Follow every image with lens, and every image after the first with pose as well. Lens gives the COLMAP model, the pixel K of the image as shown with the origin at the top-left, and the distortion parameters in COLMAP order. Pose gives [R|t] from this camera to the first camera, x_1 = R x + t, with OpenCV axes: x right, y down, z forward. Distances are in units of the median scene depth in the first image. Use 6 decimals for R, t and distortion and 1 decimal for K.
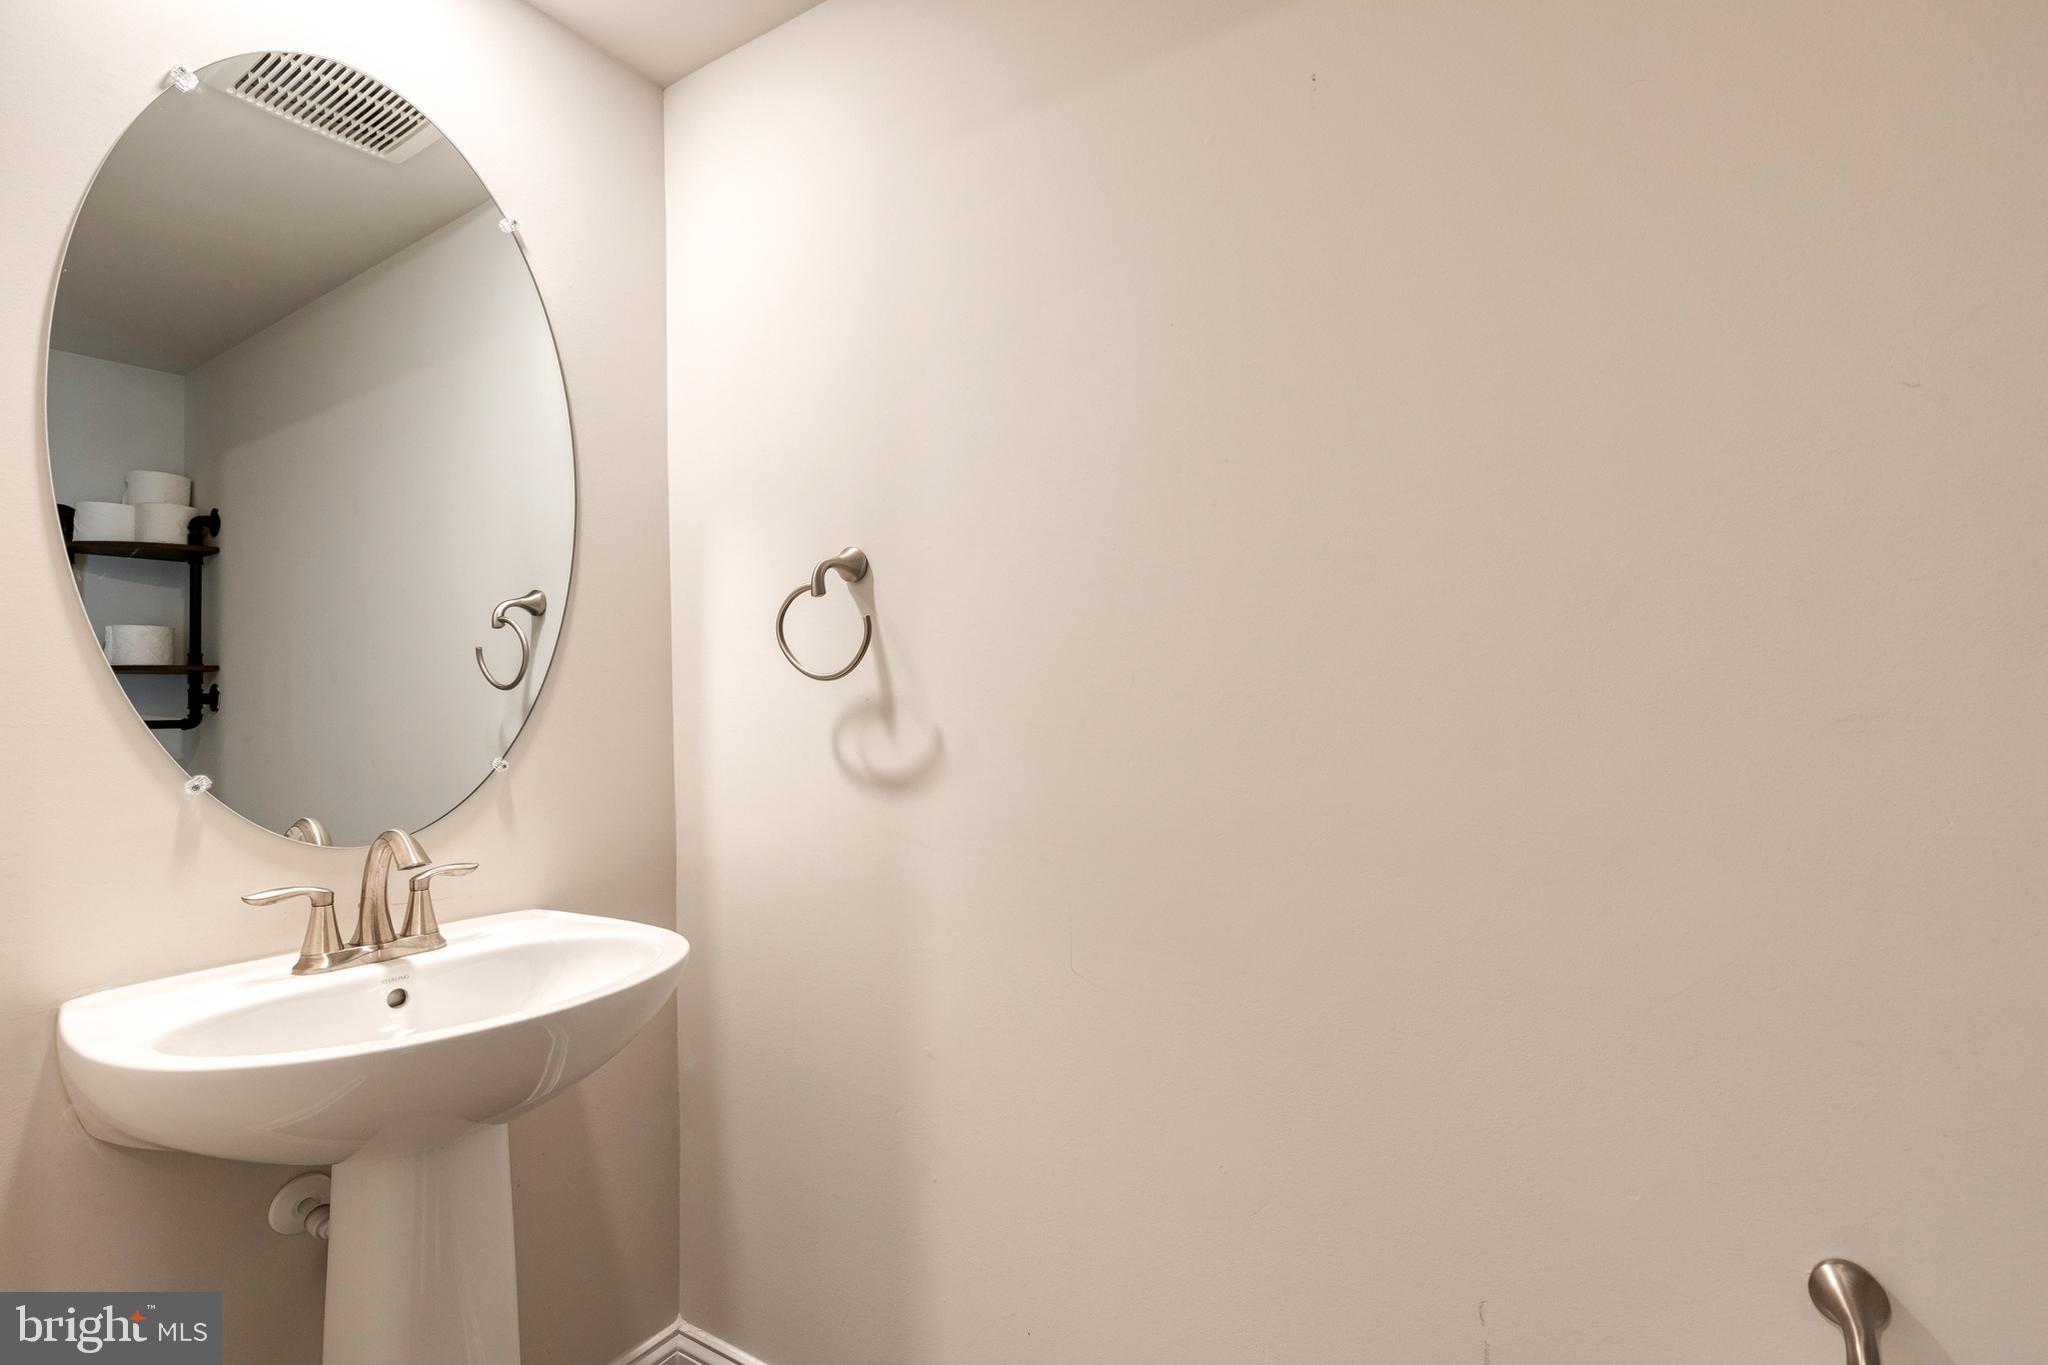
lens RADIAL K [[924.2, 0, 1039.2], [0, 924.2, 685.3], [0, 0, 1]] dist [0.008442, -0.001359]
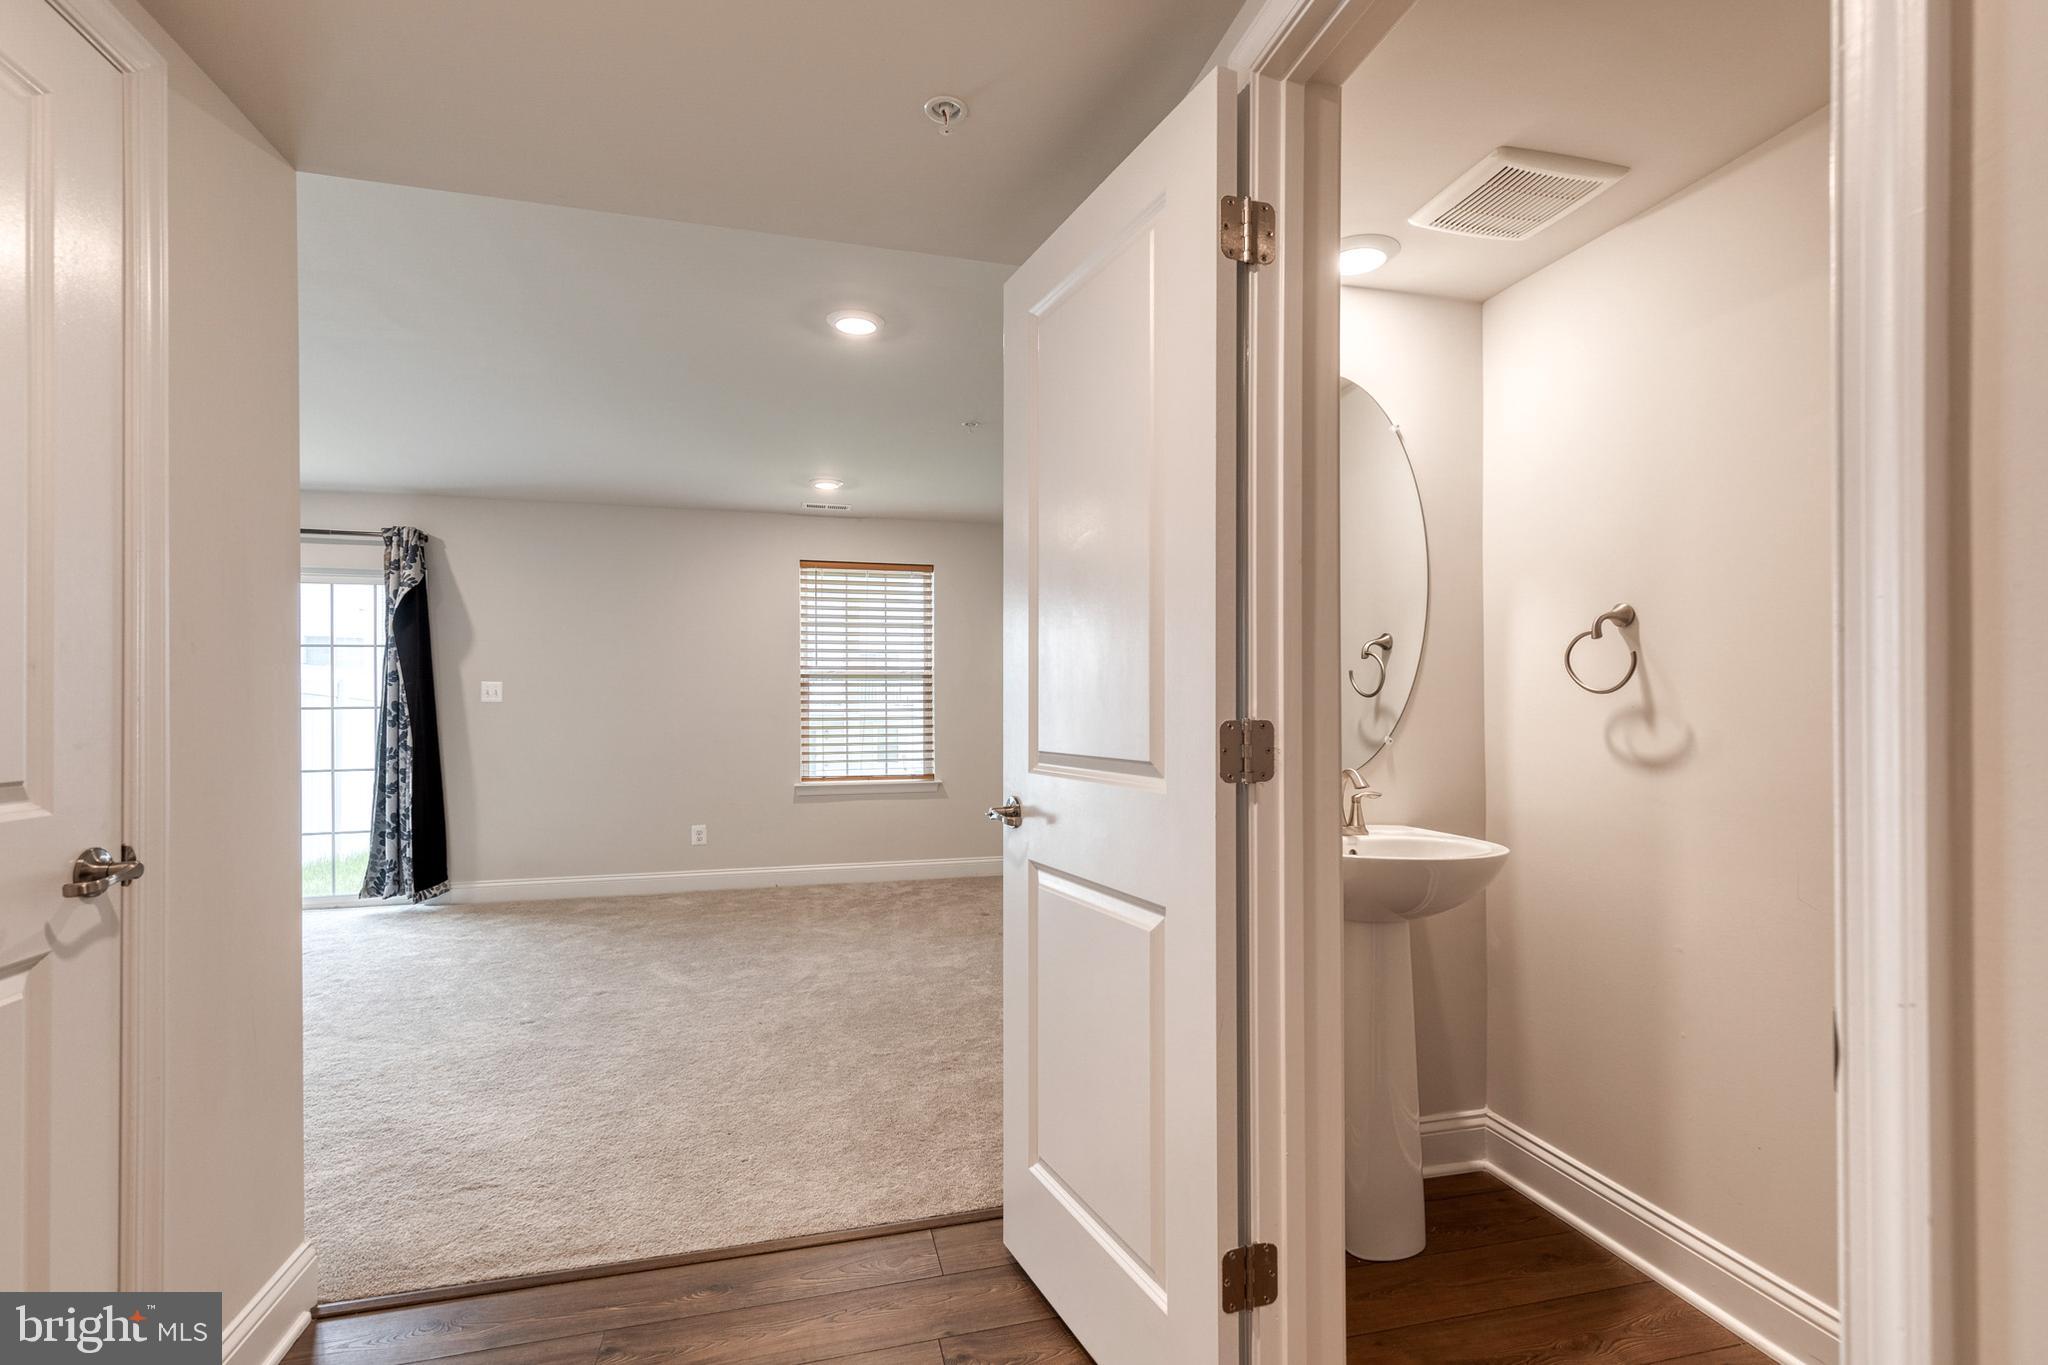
lens RADIAL K [[924.2, 0, 1045.3], [0, 924.2, 701.8], [0, 0, 1]] dist [0.008442, -0.001359]
pose [[0.728959, 0.013199, -0.684430, 0.144342], [-0.005655, 0.999896, 0.013260, -0.007039], [0.684534, -0.005796, 0.728958, -0.728839]]
